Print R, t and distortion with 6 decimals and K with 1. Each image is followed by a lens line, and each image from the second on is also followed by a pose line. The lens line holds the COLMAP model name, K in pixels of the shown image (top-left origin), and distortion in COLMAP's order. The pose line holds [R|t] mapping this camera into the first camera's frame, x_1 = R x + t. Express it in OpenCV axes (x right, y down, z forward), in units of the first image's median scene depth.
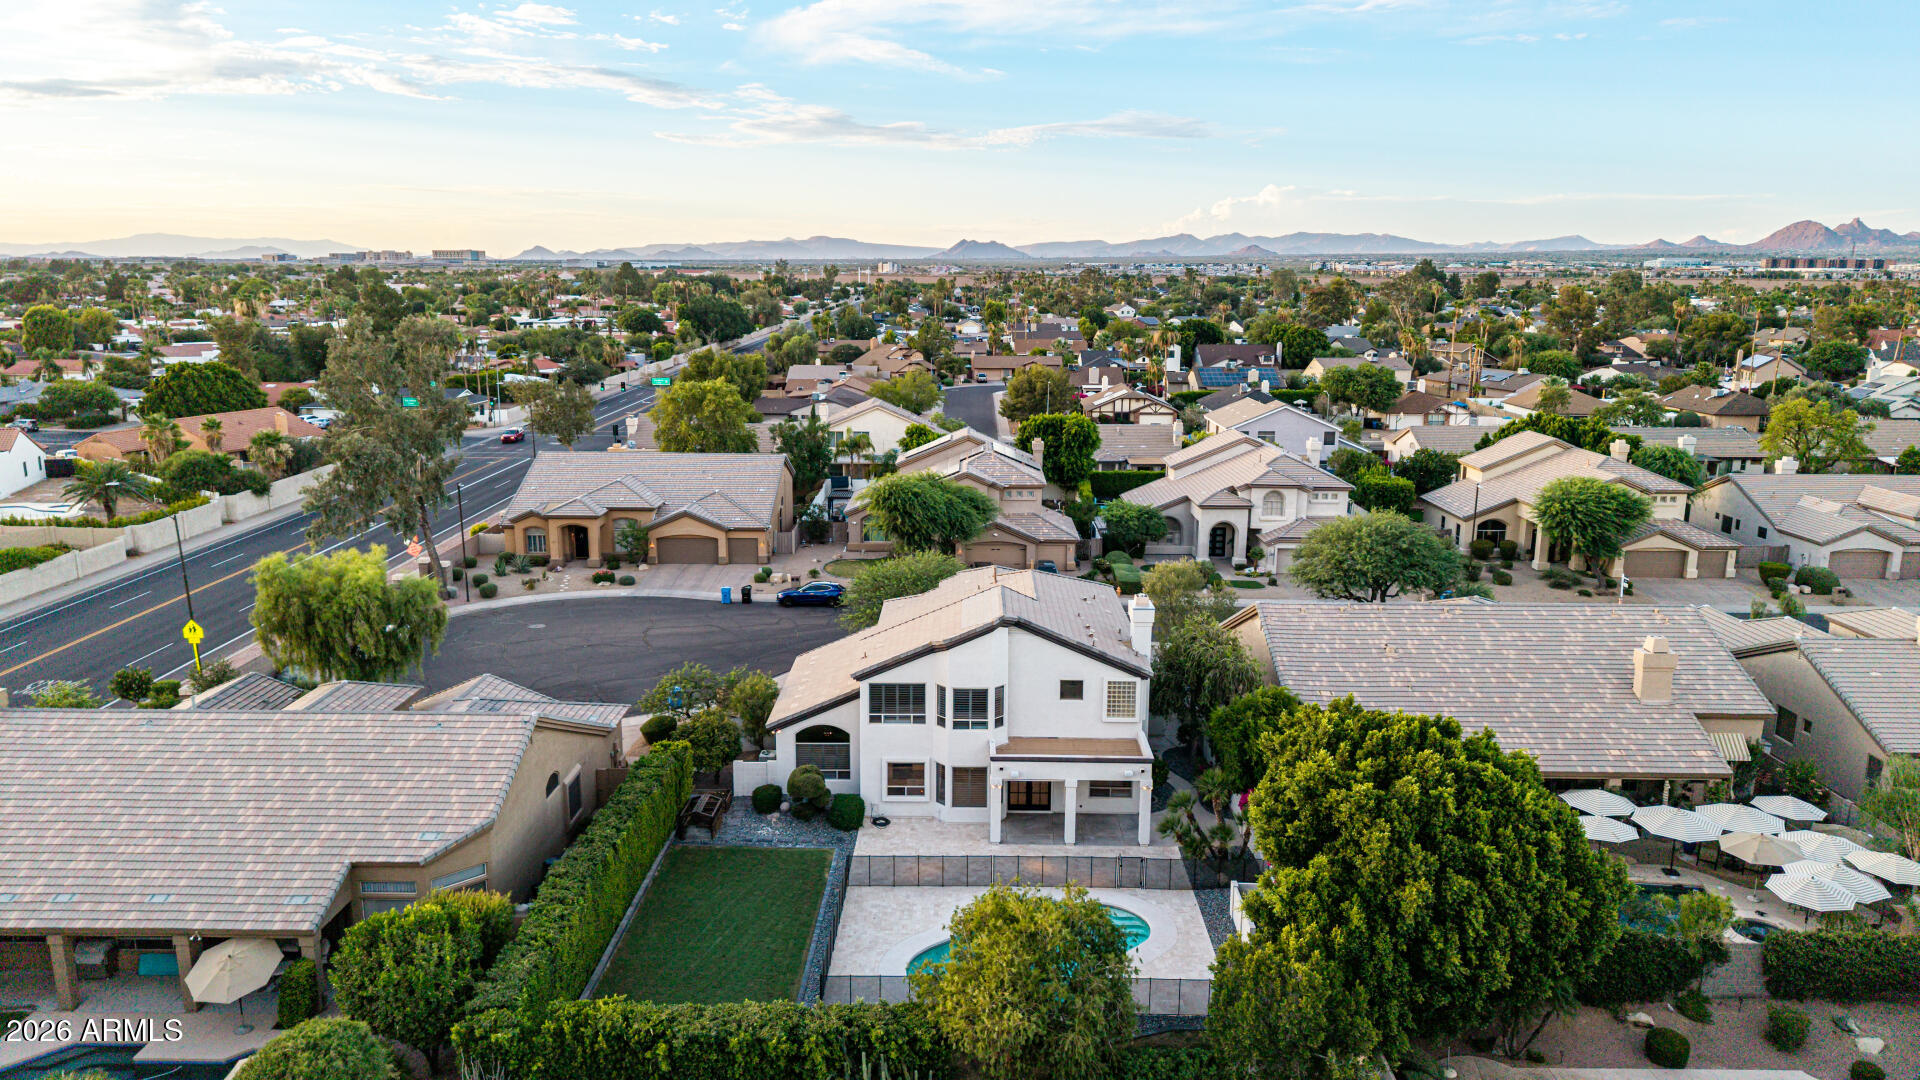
lens RADIAL K [[1269.4, 0, 960.0], [0, 1269.4, 540.0], [0, 0, 1]] dist [0.061944, -0.081848]
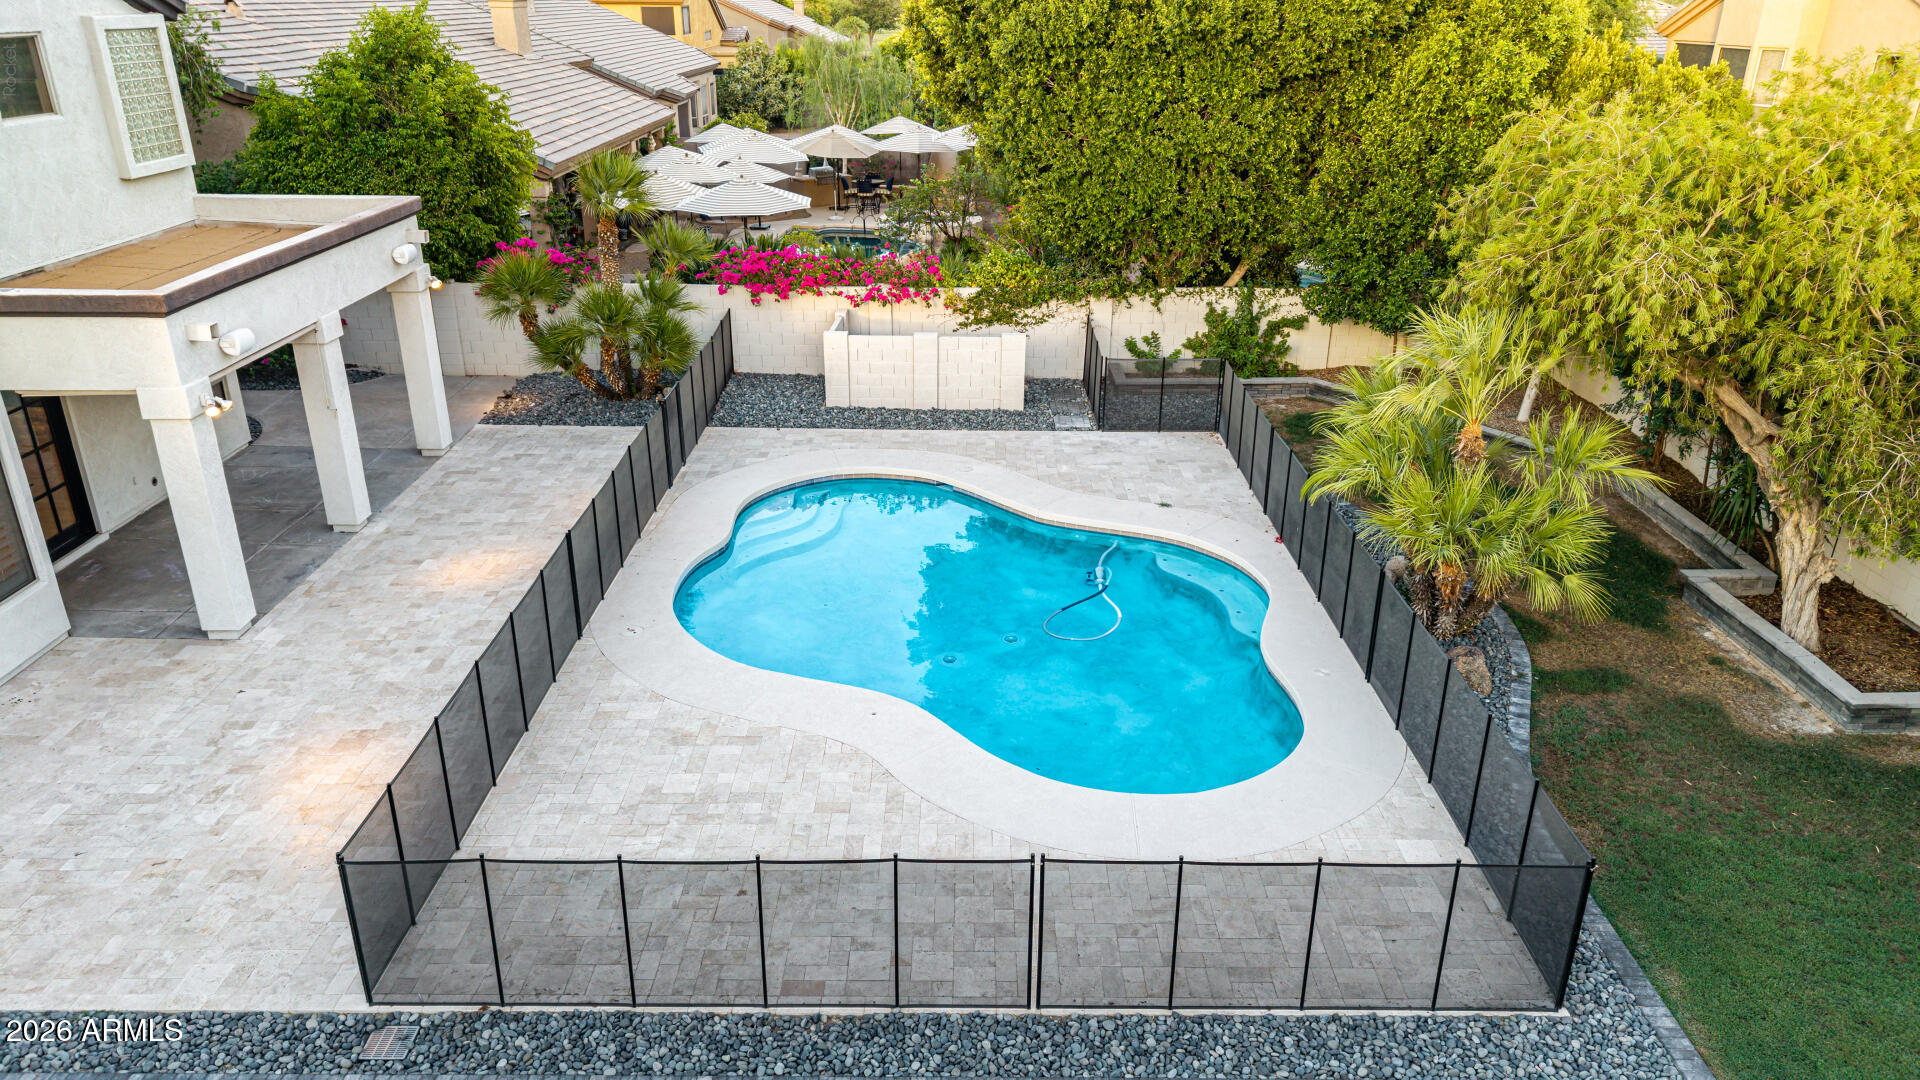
lens RADIAL K [[1269.4, 0, 960.0], [0, 1269.4, 540.0], [0, 0, 1]] dist [0.061944, -0.081848]
pose [[-0.010757, -0.393636, 0.919204, -0.127708], [0.200955, 0.899651, 0.387614, 0.085560], [-0.979541, 0.188889, 0.069426, 0.485474]]
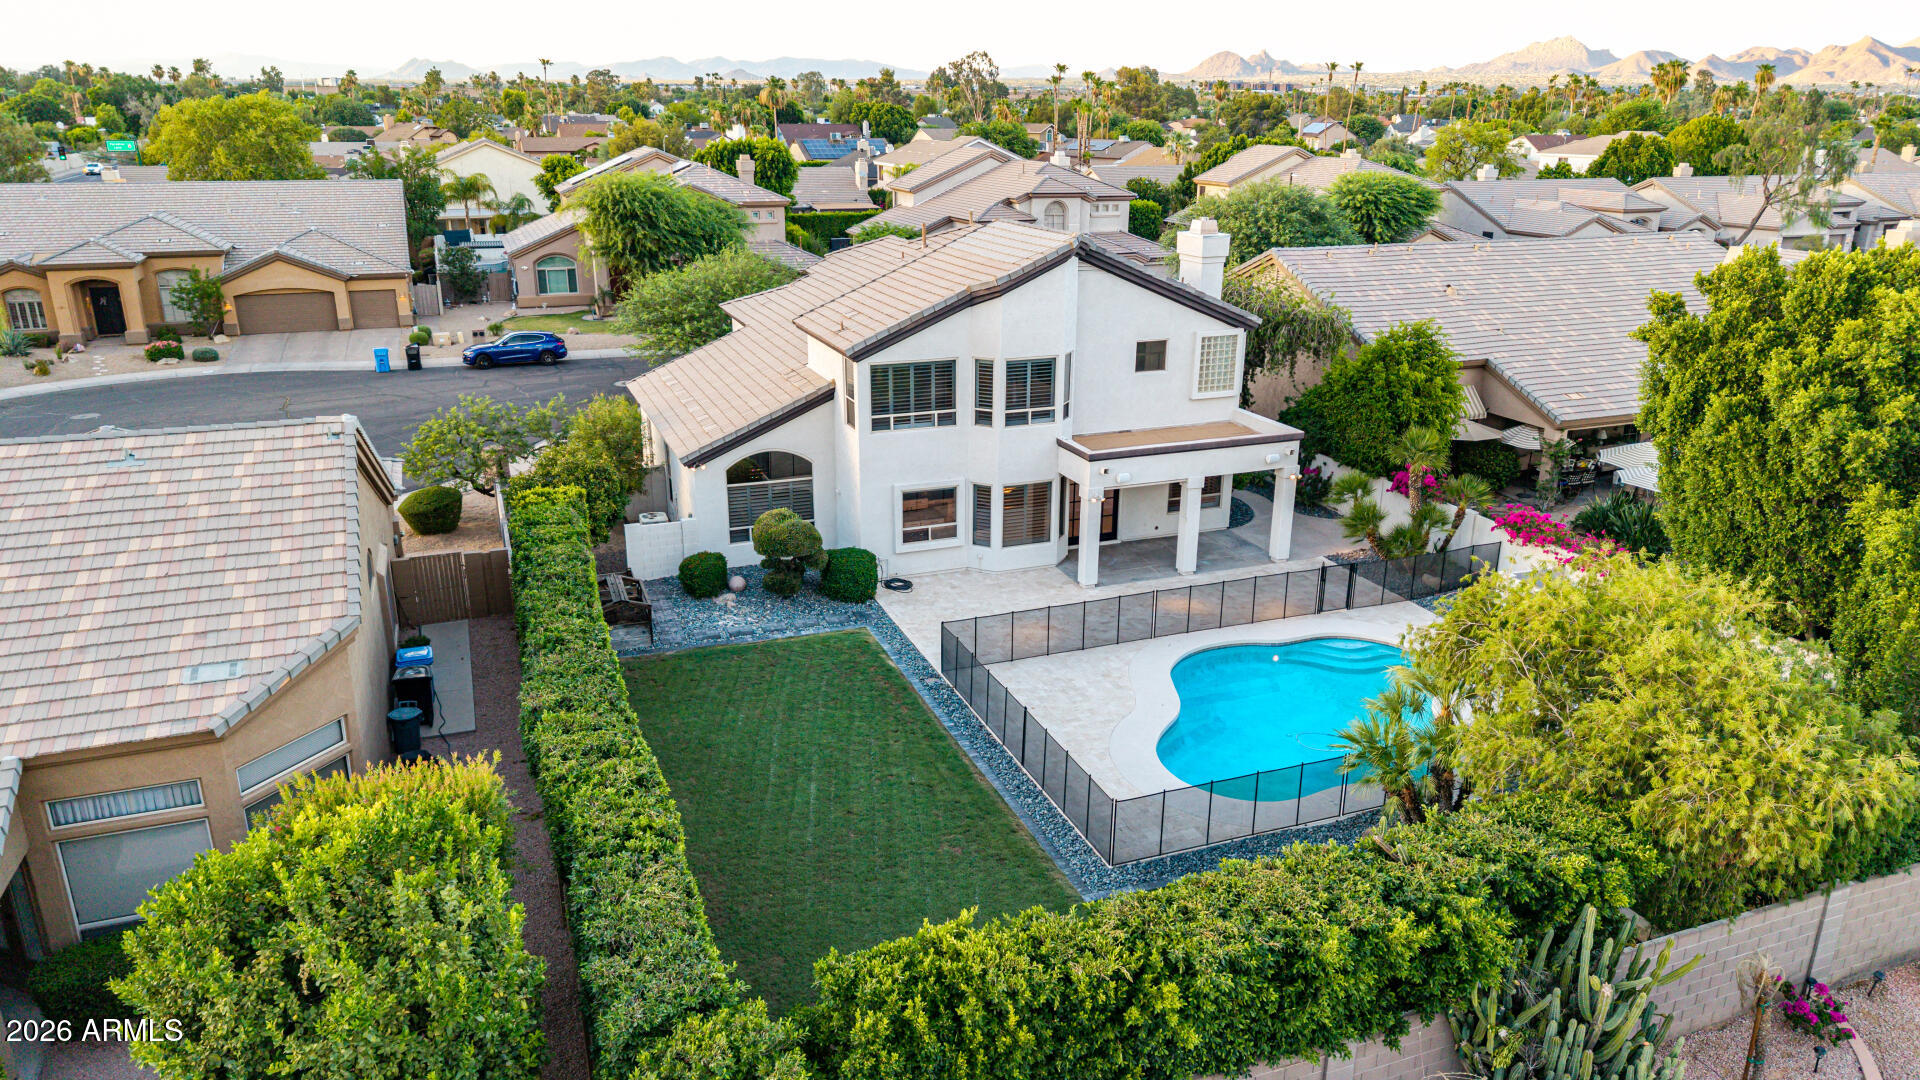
lens RADIAL K [[1269.4, 0, 960.0], [0, 1269.4, 540.0], [0, 0, 1]] dist [0.061944, -0.081848]
pose [[0.927253, -0.117182, 0.355627, -0.157056], [0.072763, 0.988054, 0.135850, 0.070050], [-0.367298, -0.100091, 0.924702, 0.245164]]
